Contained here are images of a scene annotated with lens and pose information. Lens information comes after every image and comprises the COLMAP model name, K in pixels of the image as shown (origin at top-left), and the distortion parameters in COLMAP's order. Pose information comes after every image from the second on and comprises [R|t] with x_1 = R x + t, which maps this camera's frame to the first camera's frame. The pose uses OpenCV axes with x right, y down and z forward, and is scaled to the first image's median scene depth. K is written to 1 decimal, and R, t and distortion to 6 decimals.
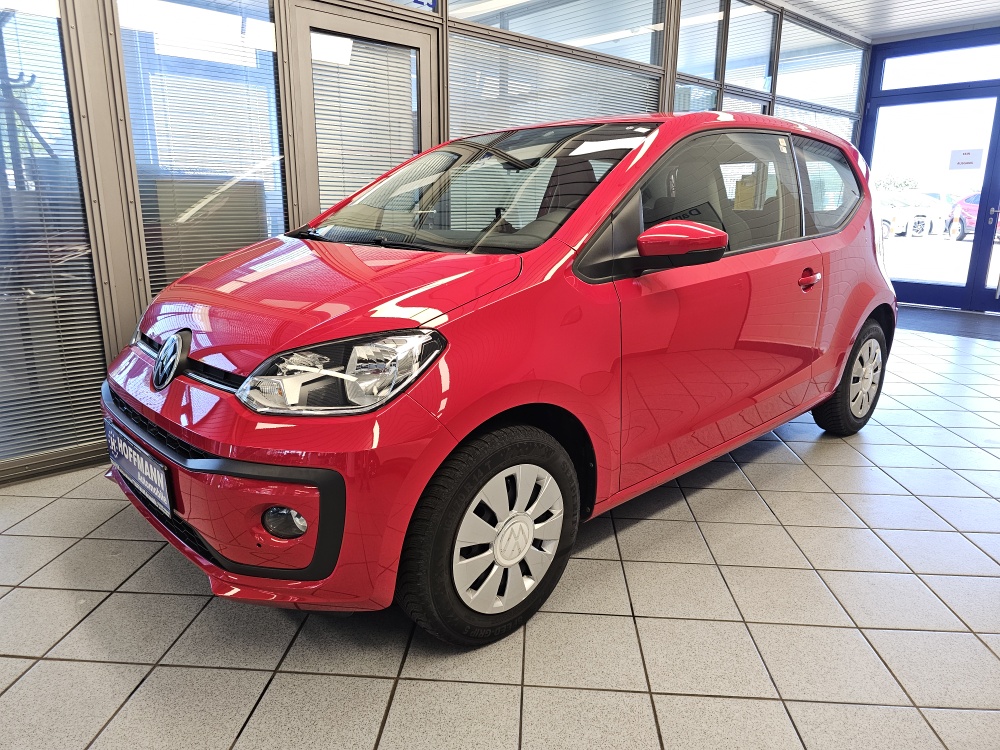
lens RADIAL K [[667.4, 0, 512.2], [0, 667.4, 378.1], [0, 0, 1]] dist [0.028601, -0.059630]
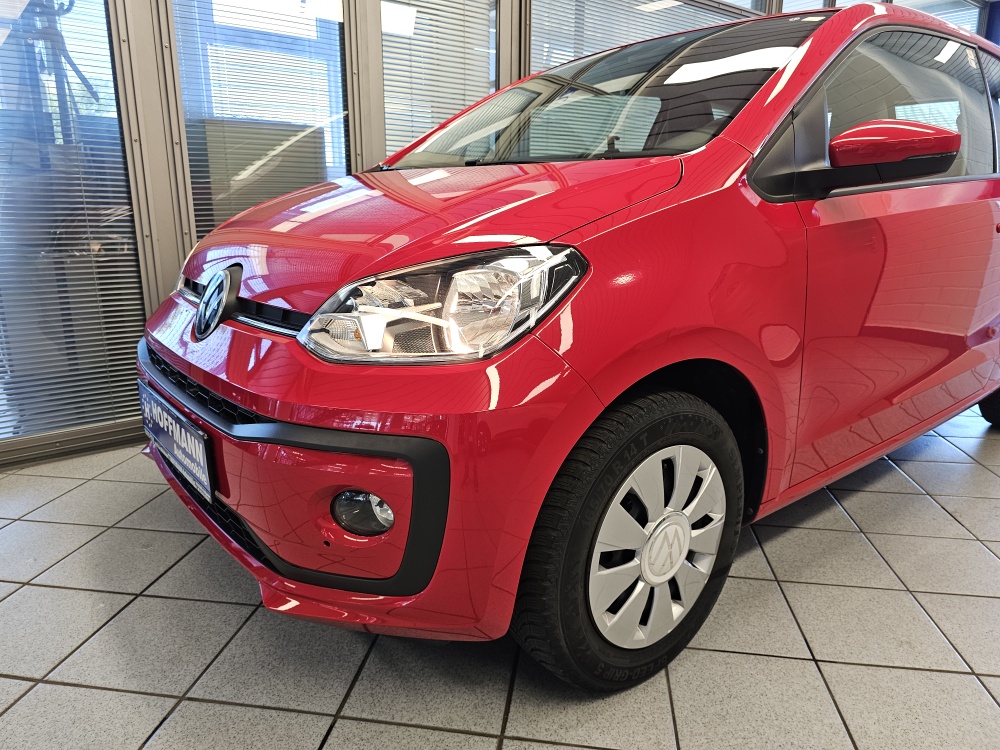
lens RADIAL K [[674.5, 0, 500.0], [0, 674.5, 375.0], [0, 0, 1]] dist [0.037911, -0.042737]
pose [[0.995746, 0.016551, -0.090643, -0.109793], [-0.016934, 0.999851, -0.003465, 0.058287], [0.090572, 0.004985, 0.995877, 0.248025]]
